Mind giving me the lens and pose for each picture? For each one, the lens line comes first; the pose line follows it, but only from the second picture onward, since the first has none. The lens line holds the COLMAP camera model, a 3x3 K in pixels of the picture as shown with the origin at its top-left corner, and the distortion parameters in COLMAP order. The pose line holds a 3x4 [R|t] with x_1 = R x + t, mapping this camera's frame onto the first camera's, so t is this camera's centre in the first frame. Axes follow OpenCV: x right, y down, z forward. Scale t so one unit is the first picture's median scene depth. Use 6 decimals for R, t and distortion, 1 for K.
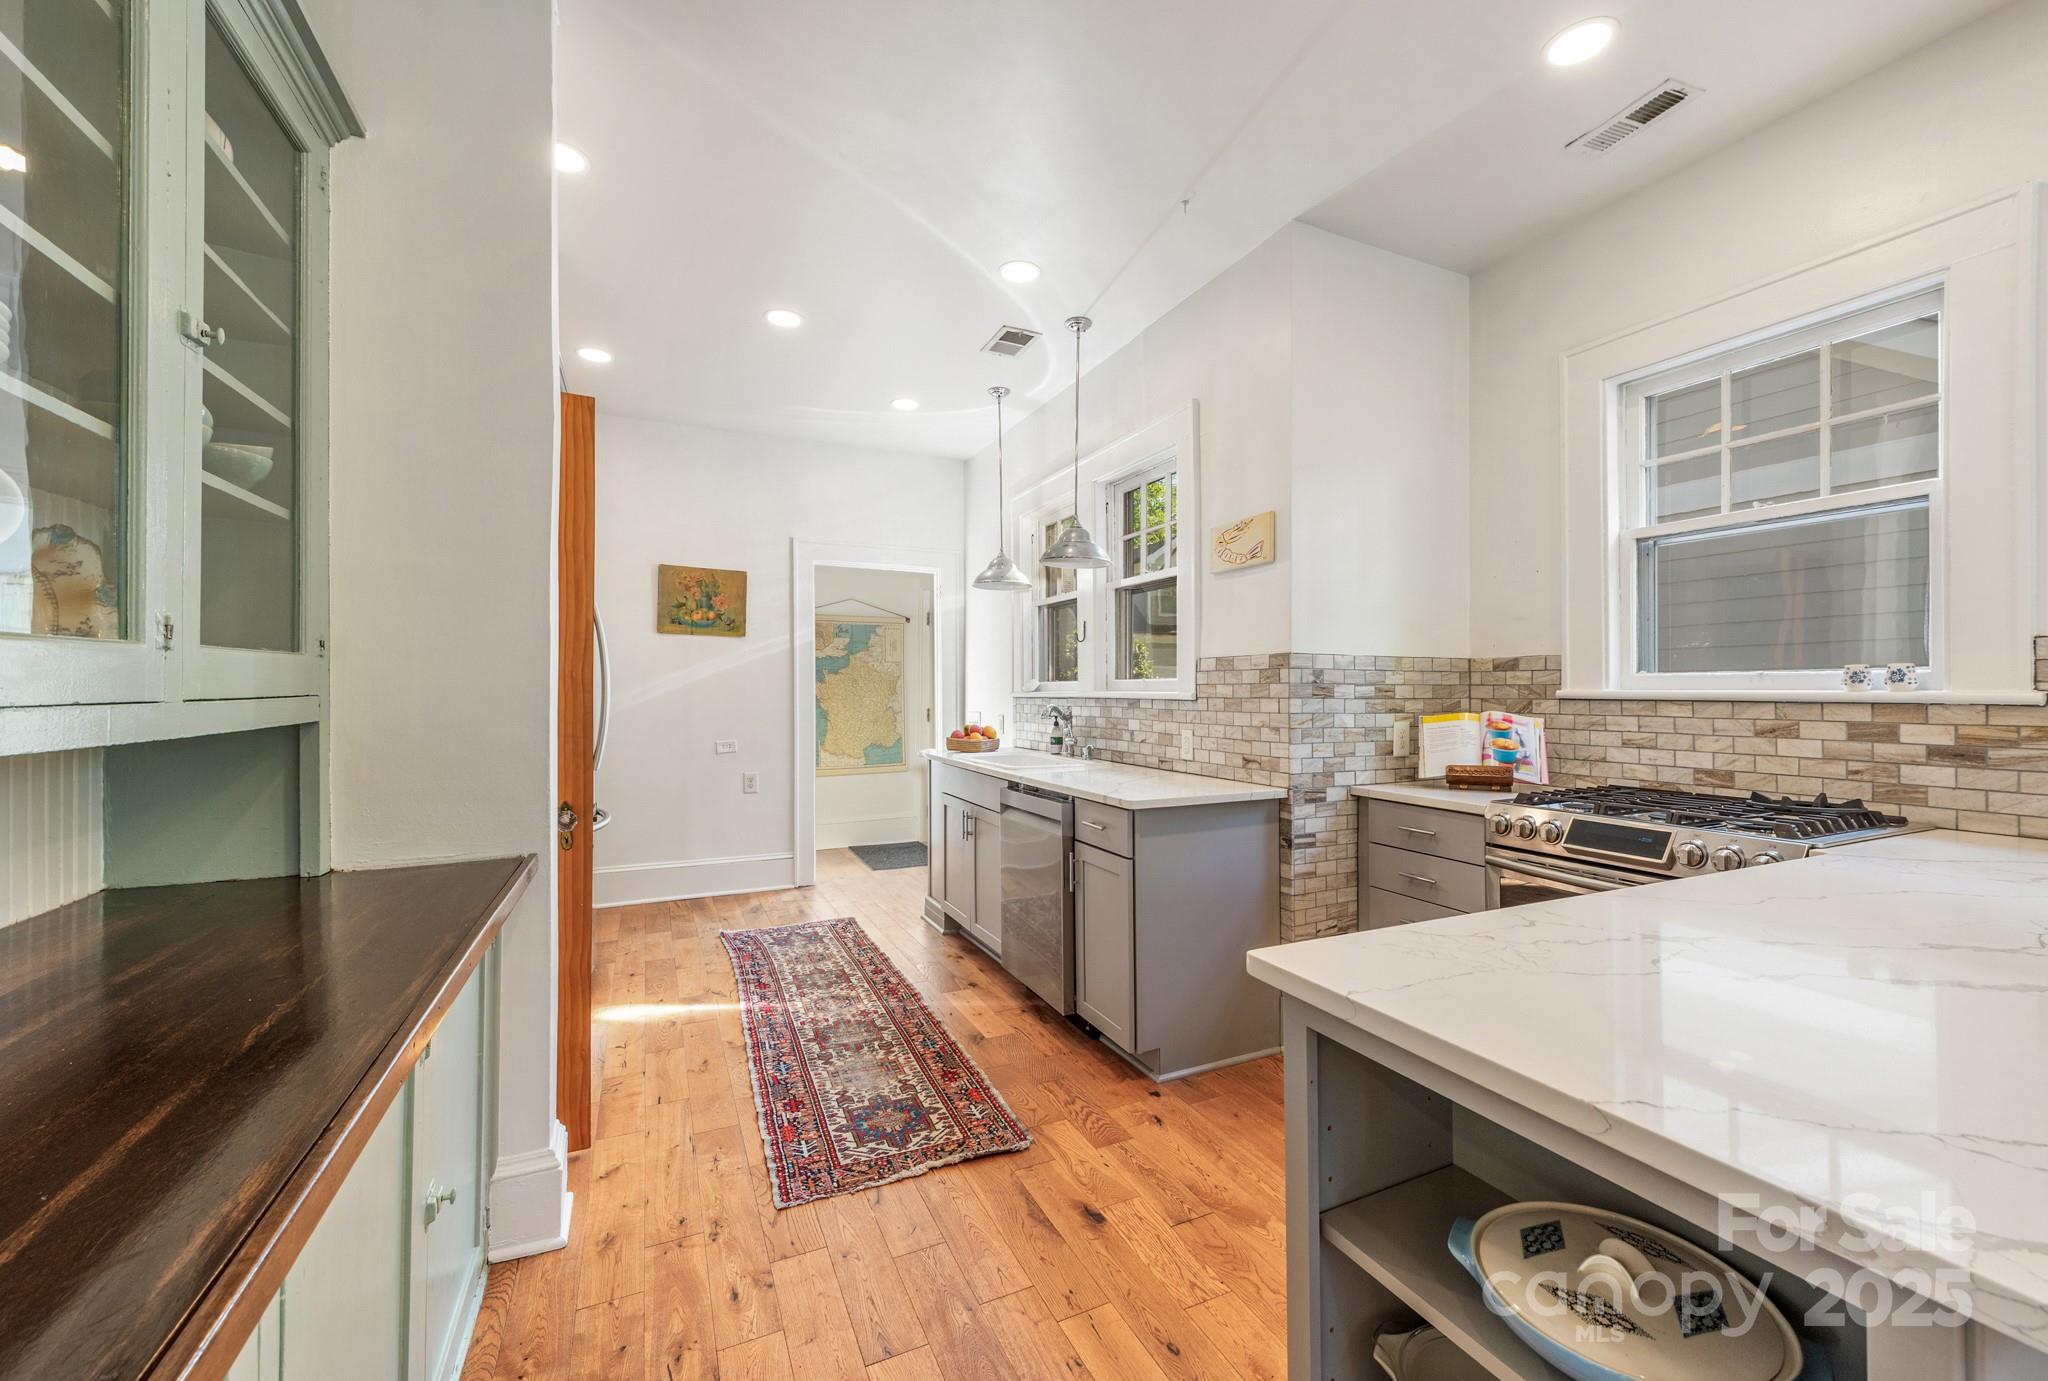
lens RADIAL K [[826.7, 0, 1031.8], [0, 826.7, 696.1], [0, 0, 1]] dist [-0.001582, -0.000201]
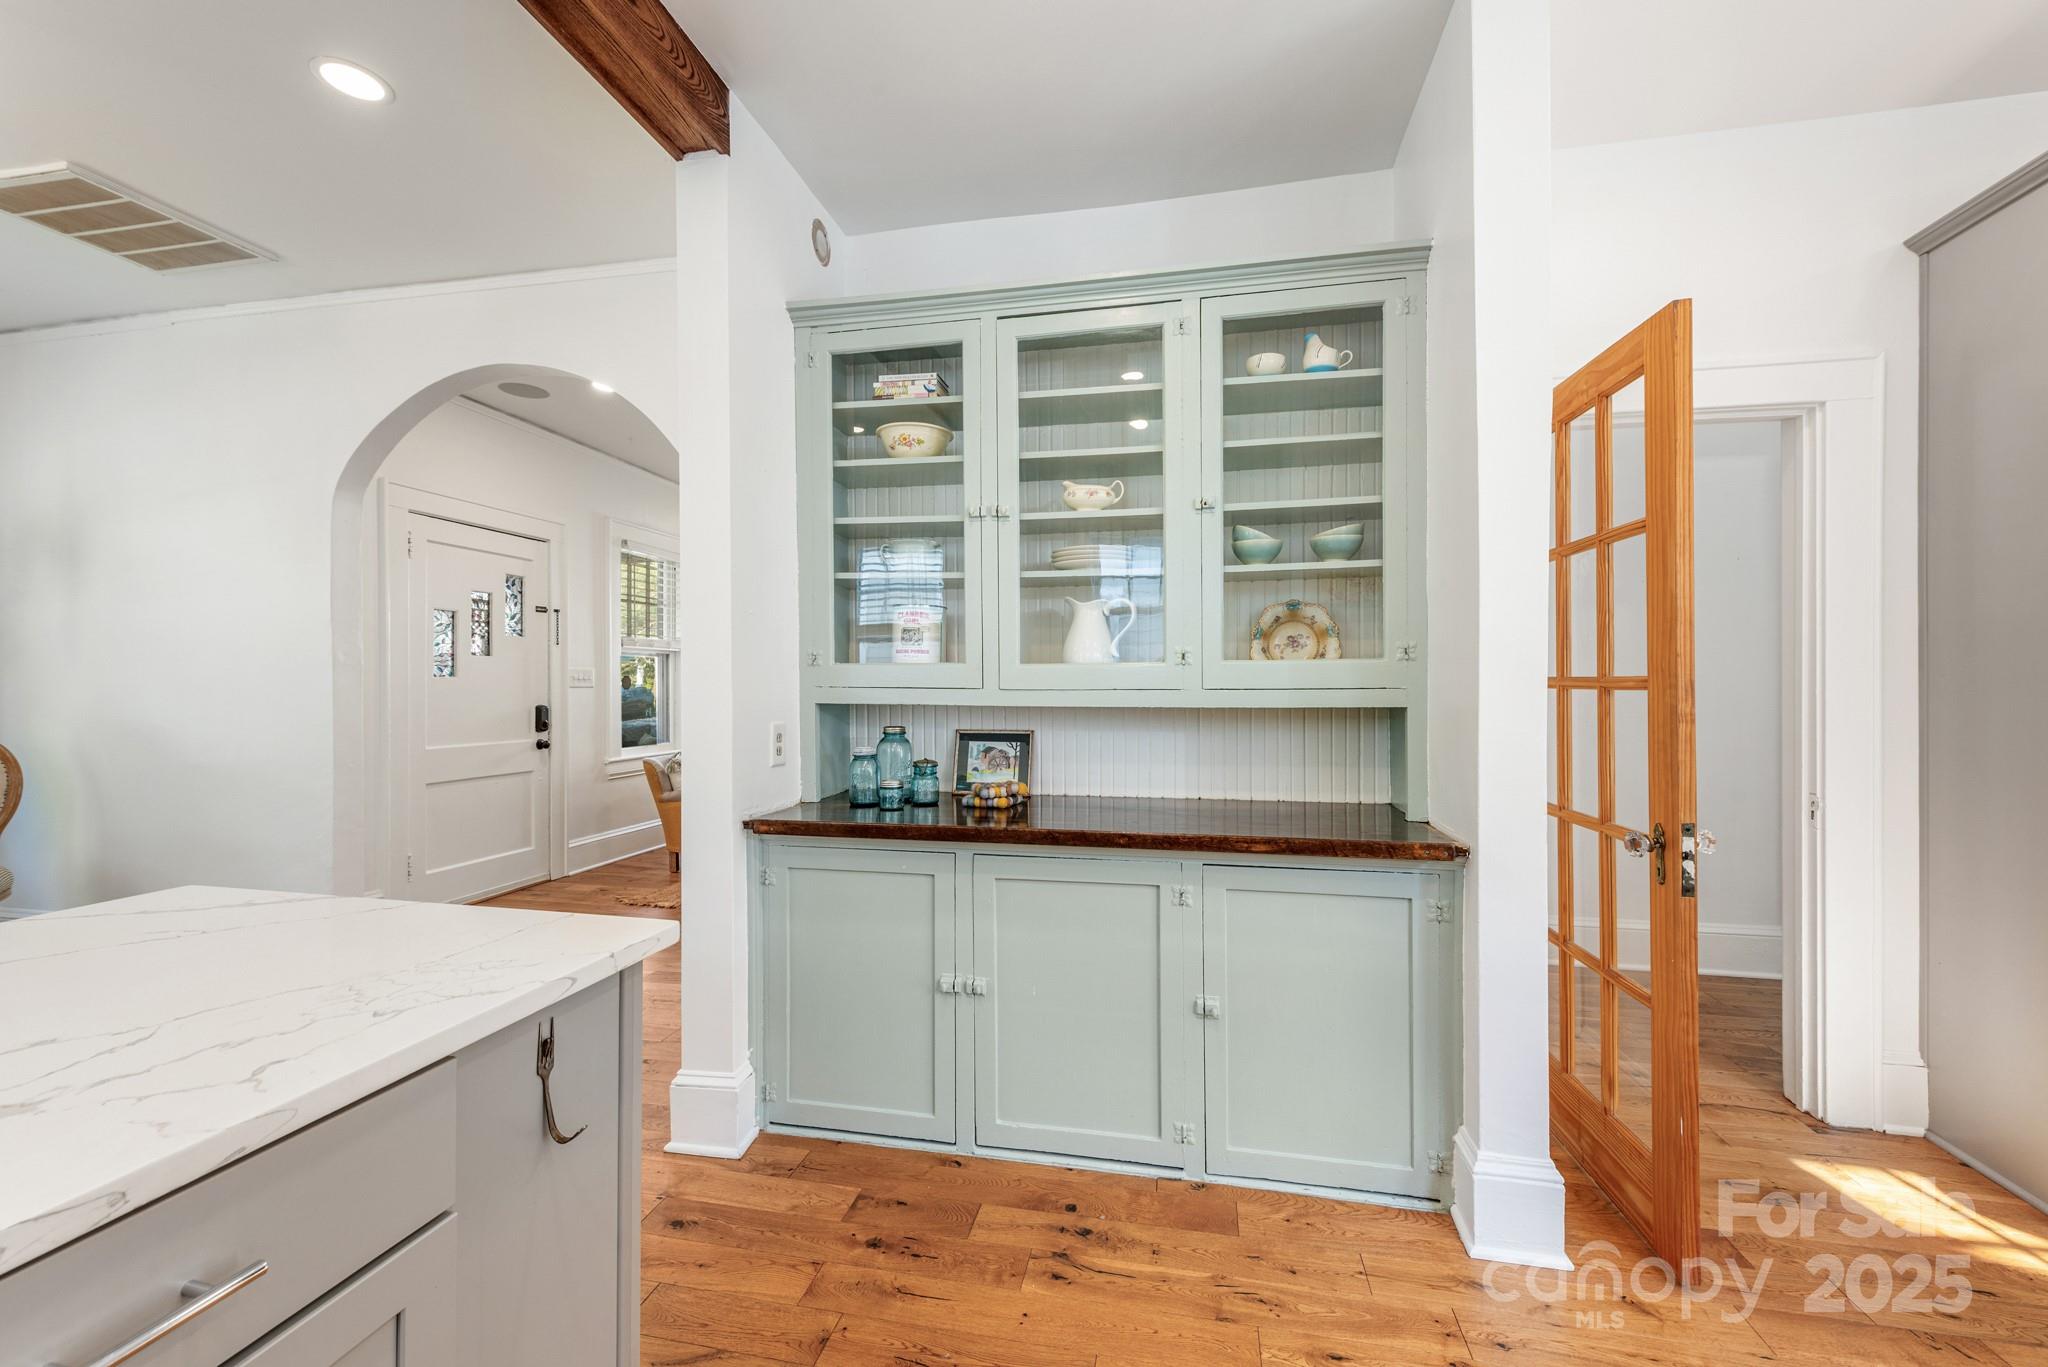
lens RADIAL K [[783.5, 0, 1064.7], [0, 783.5, 686.9], [0, 0, 1]] dist [0.000101, 0.000006]
pose [[-0.563692, 0.001675, -0.825984, 0.315243], [-0.006736, 0.999955, 0.006624, -0.003823], [0.825958, 0.009298, -0.563655, 0.760470]]
